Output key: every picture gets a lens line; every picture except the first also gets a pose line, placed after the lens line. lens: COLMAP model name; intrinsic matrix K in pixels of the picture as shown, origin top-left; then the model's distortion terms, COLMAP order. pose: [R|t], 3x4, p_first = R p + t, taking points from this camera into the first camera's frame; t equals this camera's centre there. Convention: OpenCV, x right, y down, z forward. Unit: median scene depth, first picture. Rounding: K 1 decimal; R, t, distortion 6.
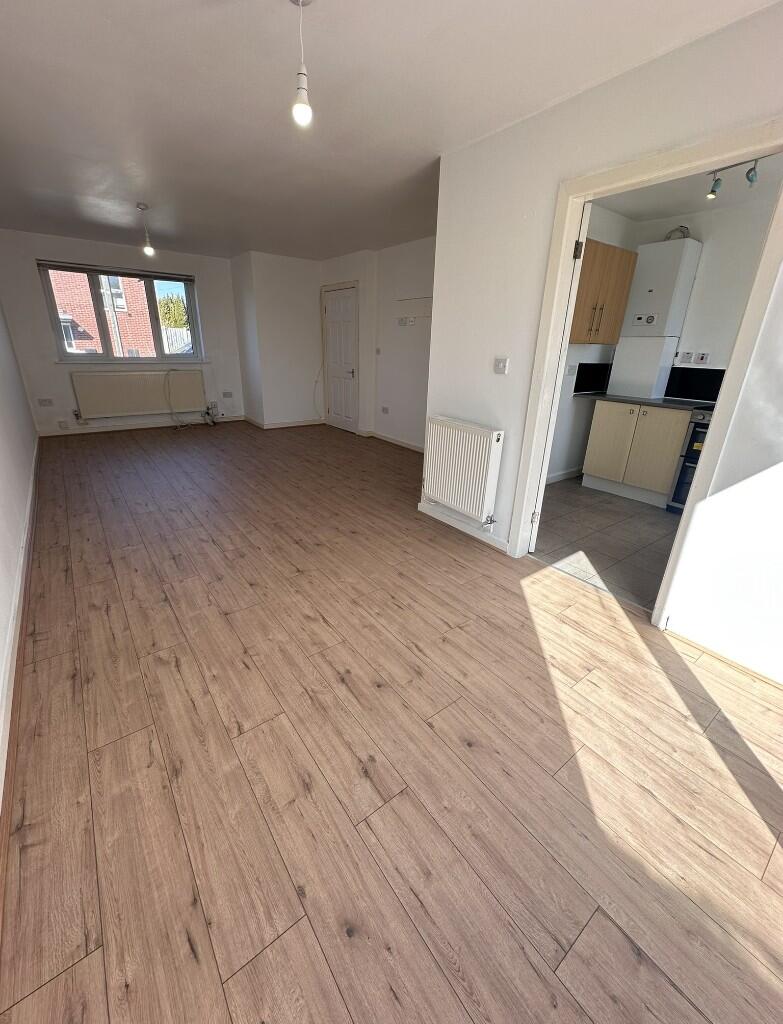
lens RADIAL K [[420.5, 0, 392.1], [0, 420.5, 506.2], [0, 0, 1]] dist [-0.001163, -0.000058]
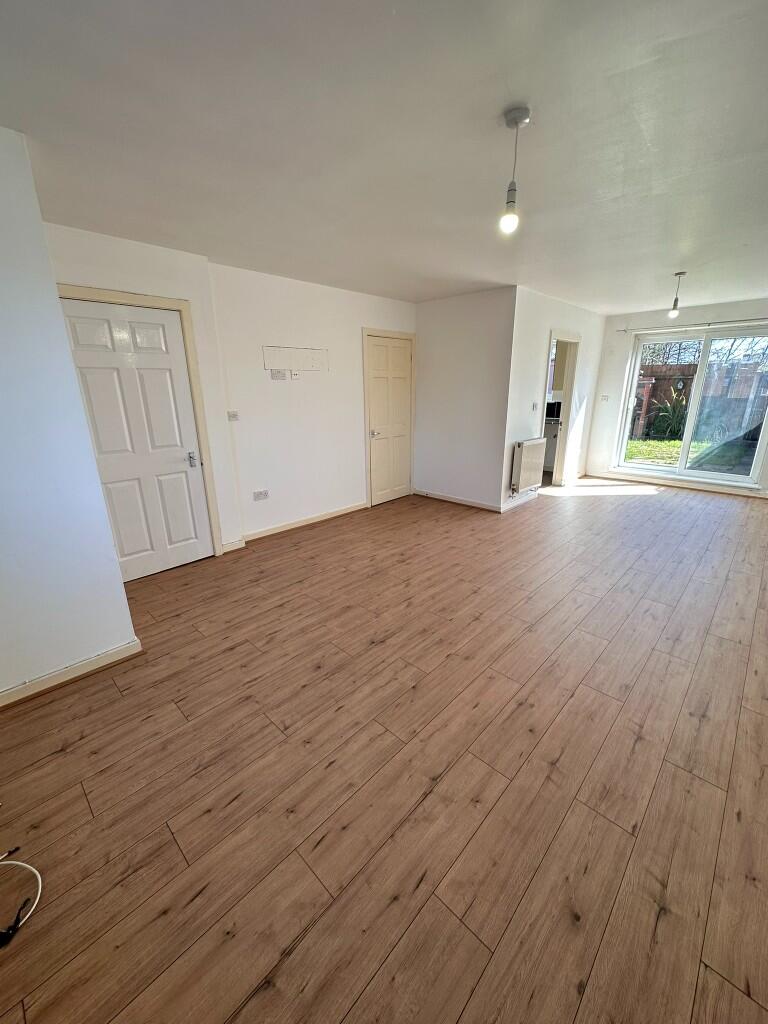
lens RADIAL K [[409.3, 0, 386.0], [0, 409.3, 515.7], [0, 0, 1]] dist [-0.001398, -0.000031]
pose [[-0.167777, -0.318371, 0.933001, -1.218313], [0.358375, 0.861969, 0.358577, -0.643293], [-0.918378, 0.394525, -0.030523, 1.465321]]
